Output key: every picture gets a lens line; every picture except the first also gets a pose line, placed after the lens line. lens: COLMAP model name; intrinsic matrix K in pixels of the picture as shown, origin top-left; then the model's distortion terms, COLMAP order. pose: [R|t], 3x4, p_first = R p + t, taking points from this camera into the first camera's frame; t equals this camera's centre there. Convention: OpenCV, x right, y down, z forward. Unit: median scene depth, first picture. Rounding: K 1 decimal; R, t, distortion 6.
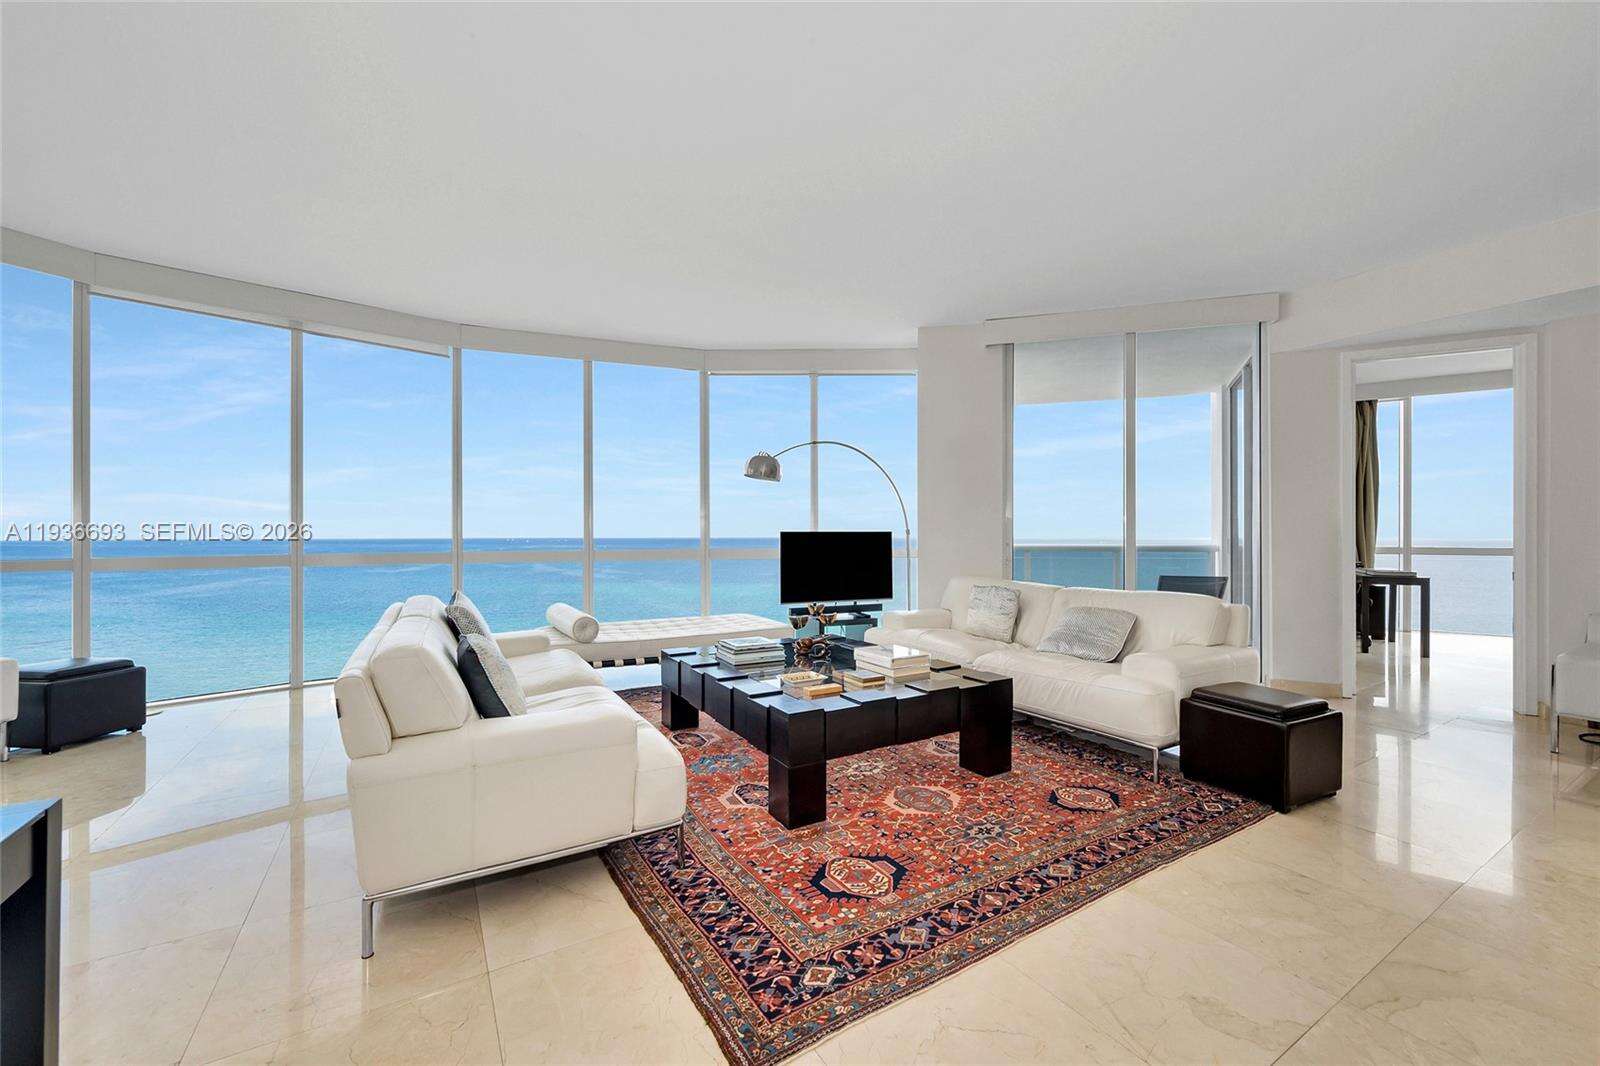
lens RADIAL K [[628.8, 0, 790.9], [0, 628.8, 532.5], [0, 0, 1]] dist [0.000602, 0.000038]
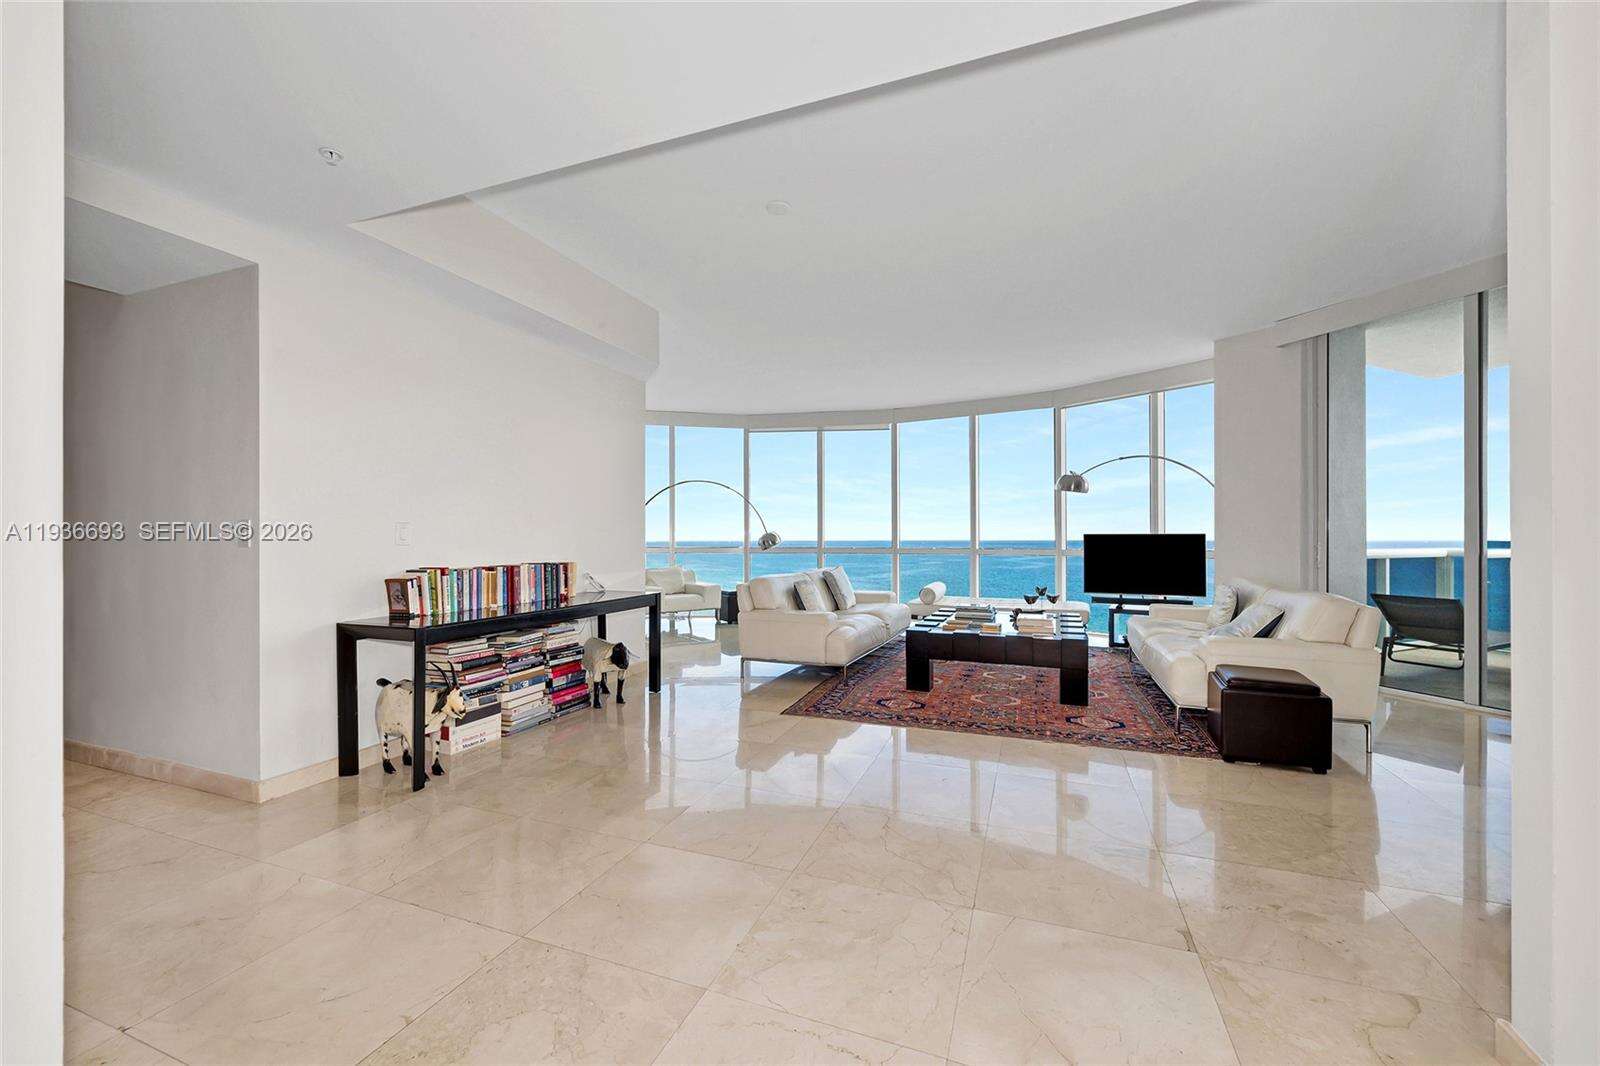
lens RADIAL K [[628.8, 0, 790.9], [0, 628.8, 532.5], [0, 0, 1]] dist [0.000602, 0.000038]
pose [[0.608085, -0.007506, -0.793837, 1.198310], [0.004391, 0.999972, -0.006091, -0.001046], [0.793860, 0.000218, 0.608100, -0.416638]]
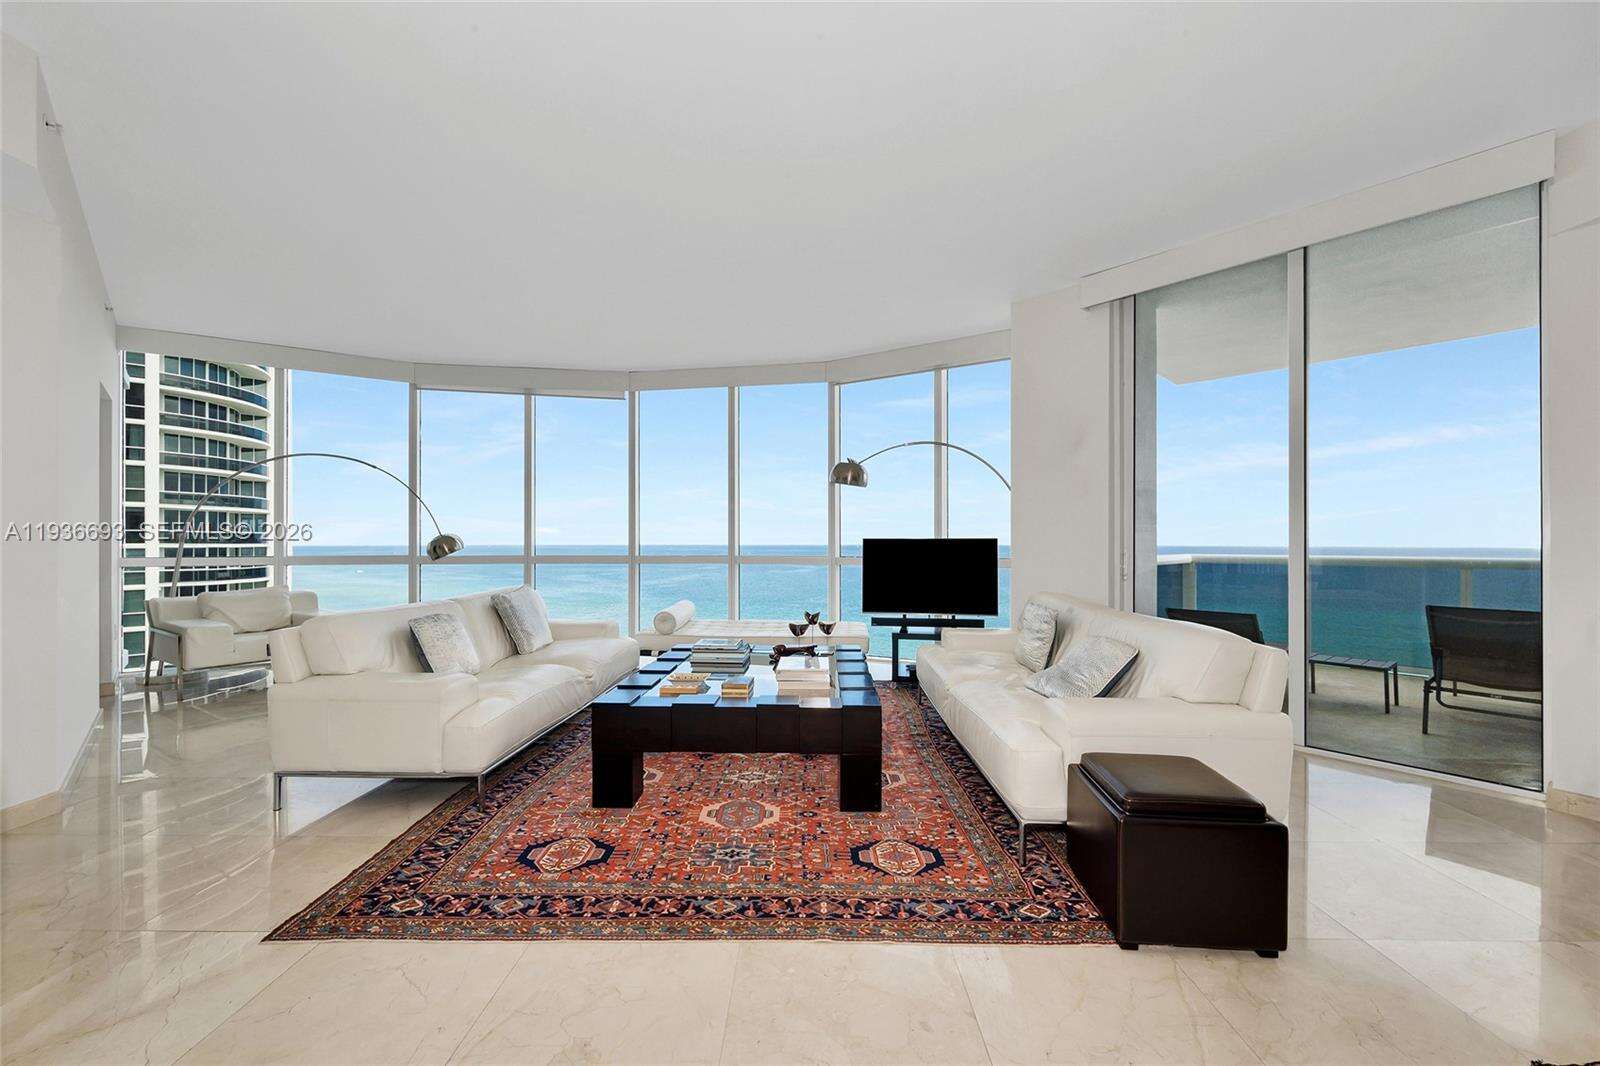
lens RADIAL K [[632.6, 0, 800.5], [0, 632.6, 544.5], [0, 0, 1]] dist [0.000203, -0.000149]
pose [[0.849778, 0.001844, -0.527137, 0.811700], [0.001585, 0.999980, 0.006053, 0.003140], [0.527138, -0.005979, 0.849758, 0.225102]]
